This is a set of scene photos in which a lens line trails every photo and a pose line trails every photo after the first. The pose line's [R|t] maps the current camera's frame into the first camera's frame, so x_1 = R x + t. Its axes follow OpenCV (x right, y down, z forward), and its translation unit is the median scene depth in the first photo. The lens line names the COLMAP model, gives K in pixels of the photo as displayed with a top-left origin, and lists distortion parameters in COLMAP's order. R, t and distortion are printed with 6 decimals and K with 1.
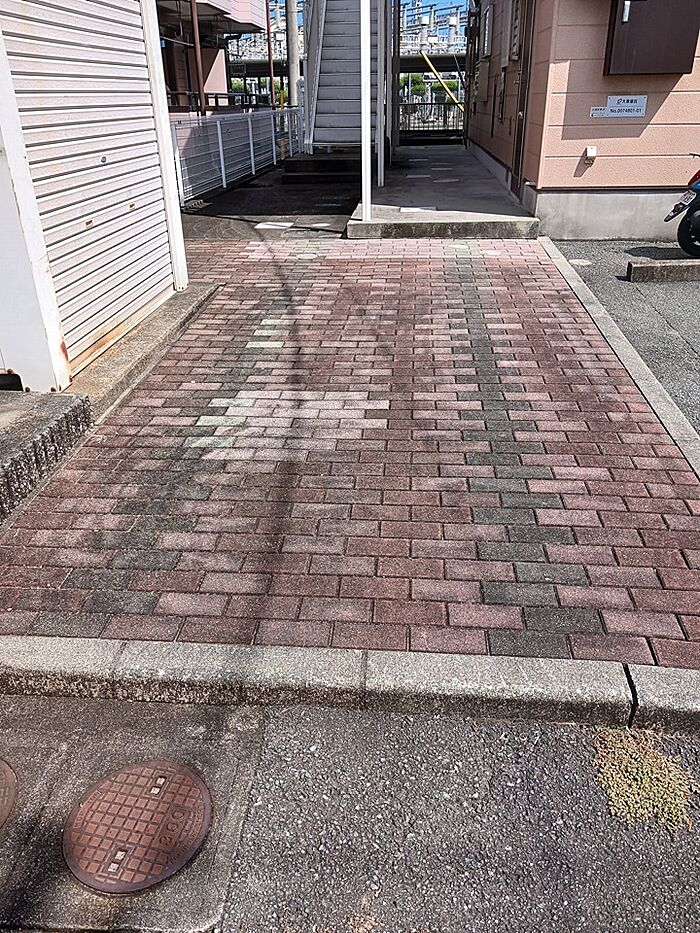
lens RADIAL K [[736.1, 0, 346.2], [0, 736.1, 462.4], [0, 0, 1]] dist [0.024288, -0.018692]
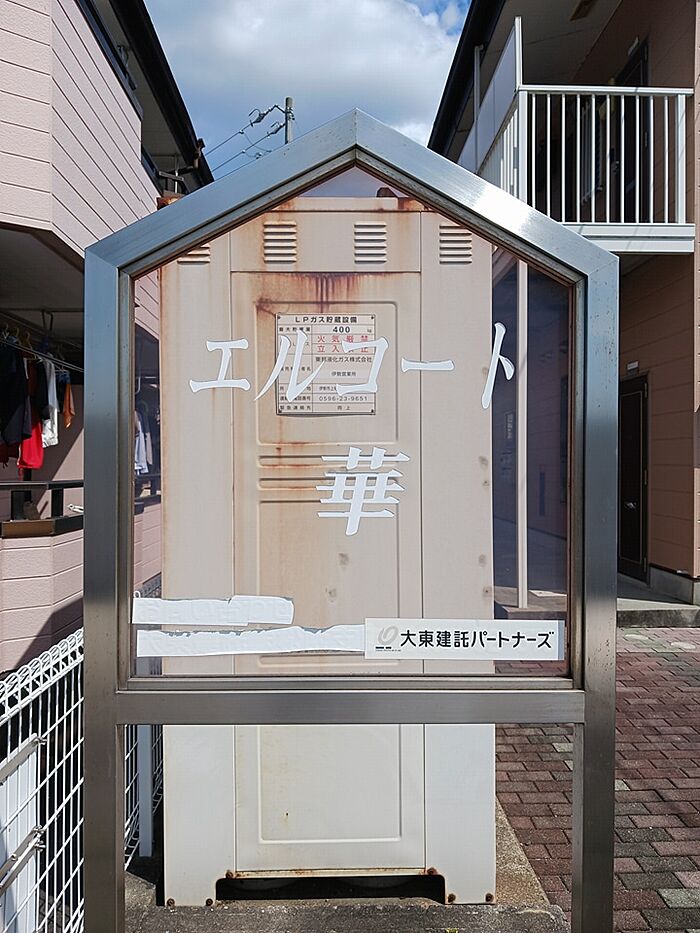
lens RADIAL K [[736.1, 0, 357.9], [0, 736.1, 467.3], [0, 0, 1]] dist [0.024288, -0.018692]
pose [[0.991454, 0.022722, 0.128462, -0.319965], [0.036213, 0.898080, -0.438339, -0.083215], [-0.125329, 0.439245, 0.889582, 0.104738]]
